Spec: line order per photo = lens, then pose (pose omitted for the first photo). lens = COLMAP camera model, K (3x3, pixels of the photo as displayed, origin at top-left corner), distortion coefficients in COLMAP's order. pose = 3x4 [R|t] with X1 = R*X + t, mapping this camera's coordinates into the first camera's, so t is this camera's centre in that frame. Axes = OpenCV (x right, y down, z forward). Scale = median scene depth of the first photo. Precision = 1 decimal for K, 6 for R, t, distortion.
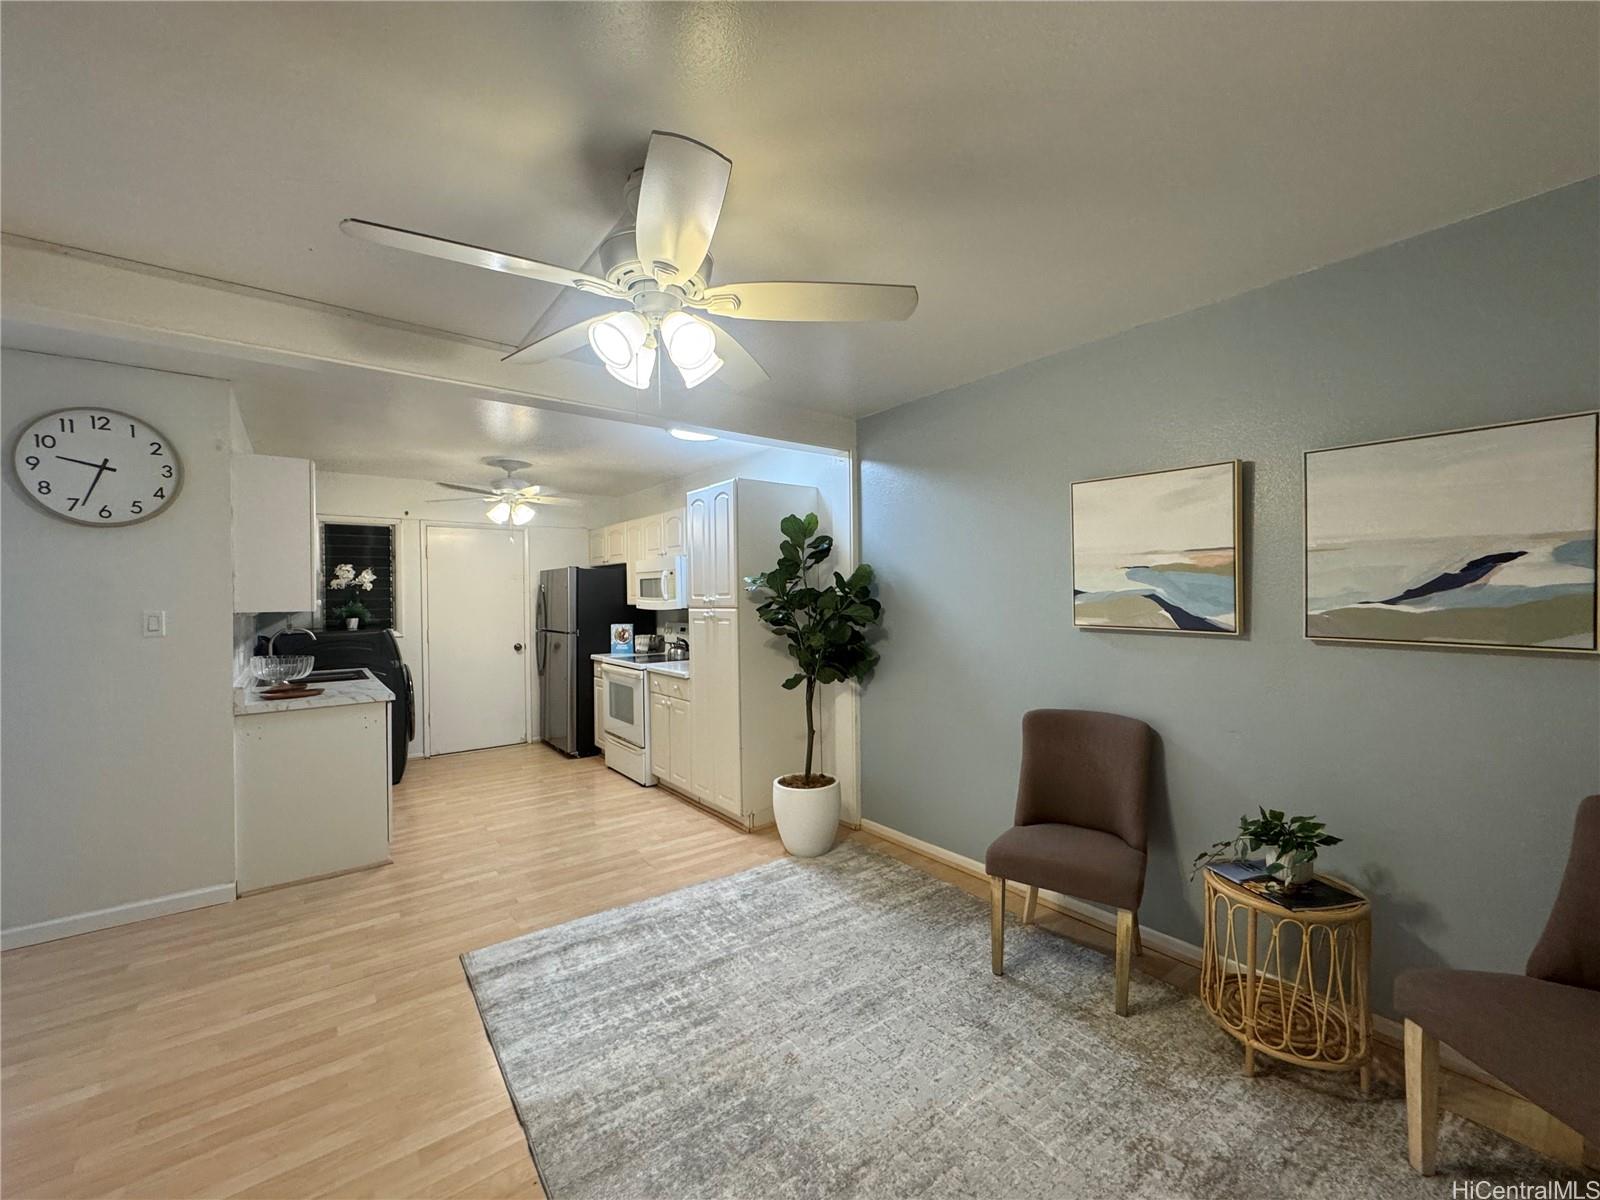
lens RADIAL K [[639.6, 0, 798.7], [0, 639.6, 596.8], [0, 0, 1]] dist [-0.004061, 0.000370]
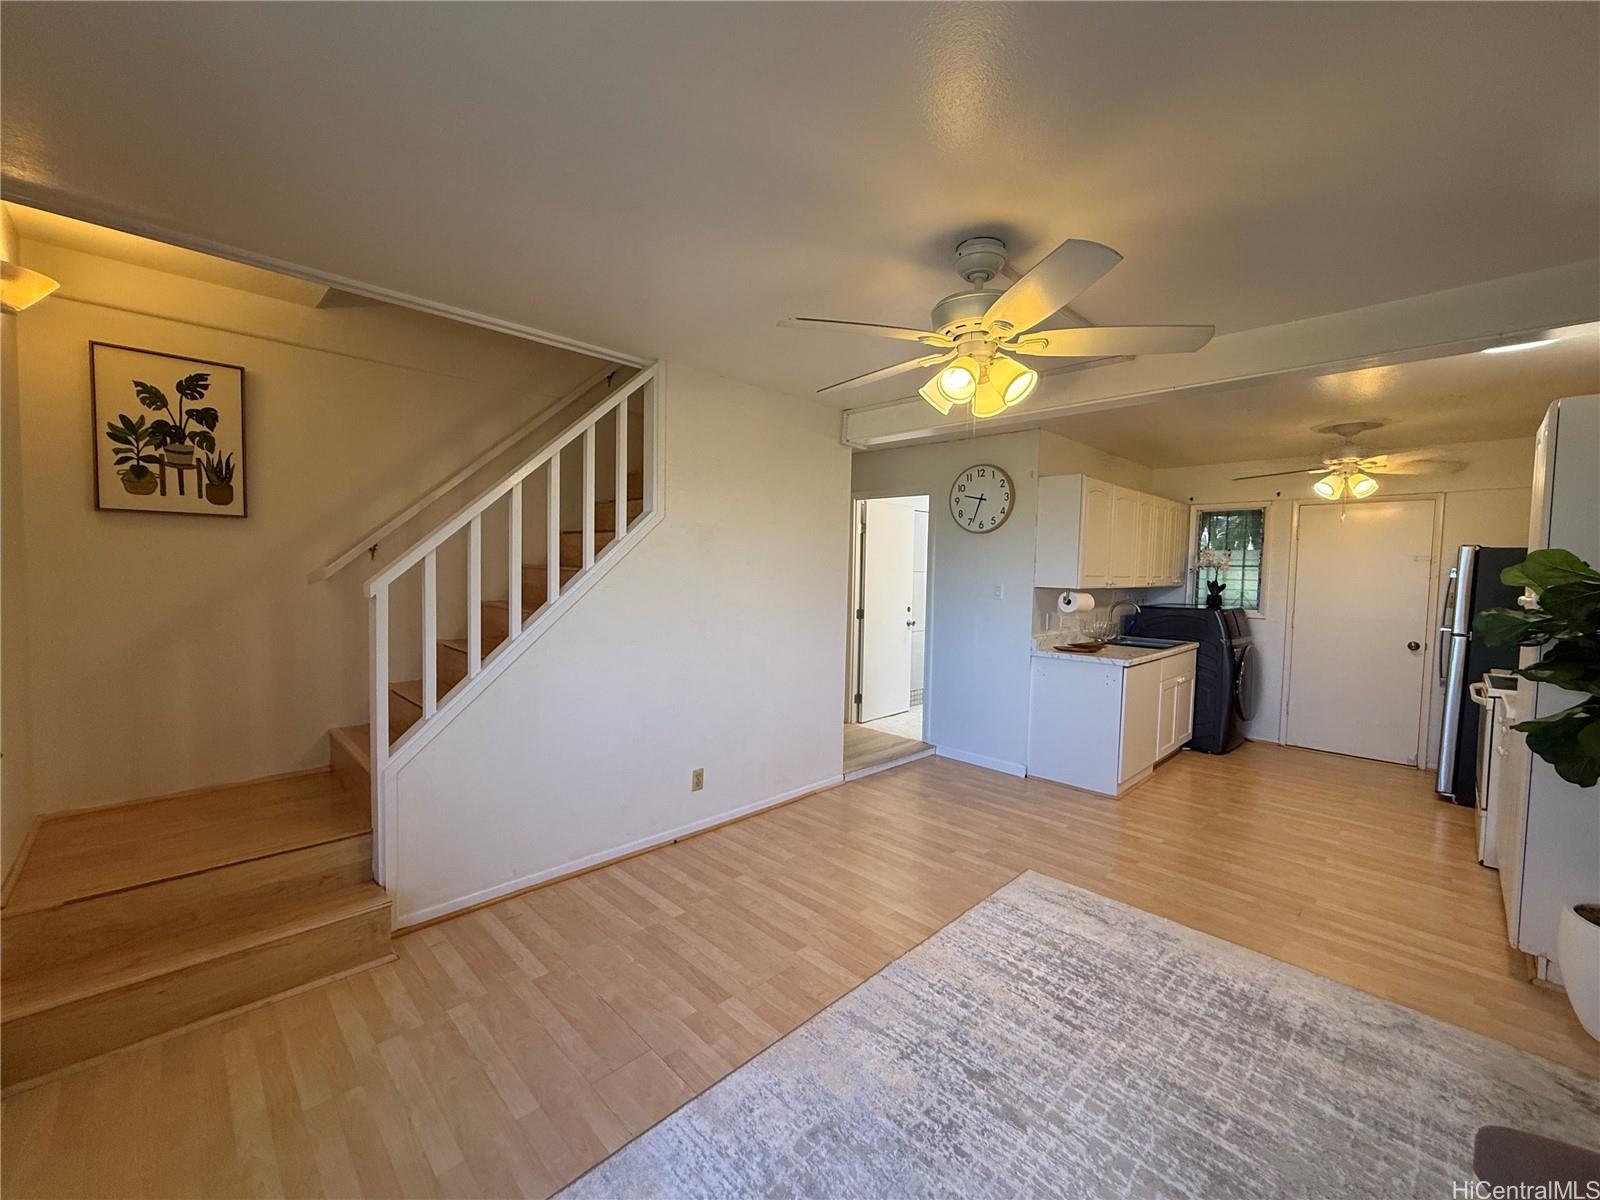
lens RADIAL K [[640.3, 0, 797.4], [0, 640.3, 598.7], [0, 0, 1]] dist [0.000230, -0.000222]
pose [[0.118375, 0.060832, -0.991104, 0.560022], [-0.020709, 0.998056, 0.058785, -0.025417], [0.992753, 0.013566, 0.119405, 0.298176]]
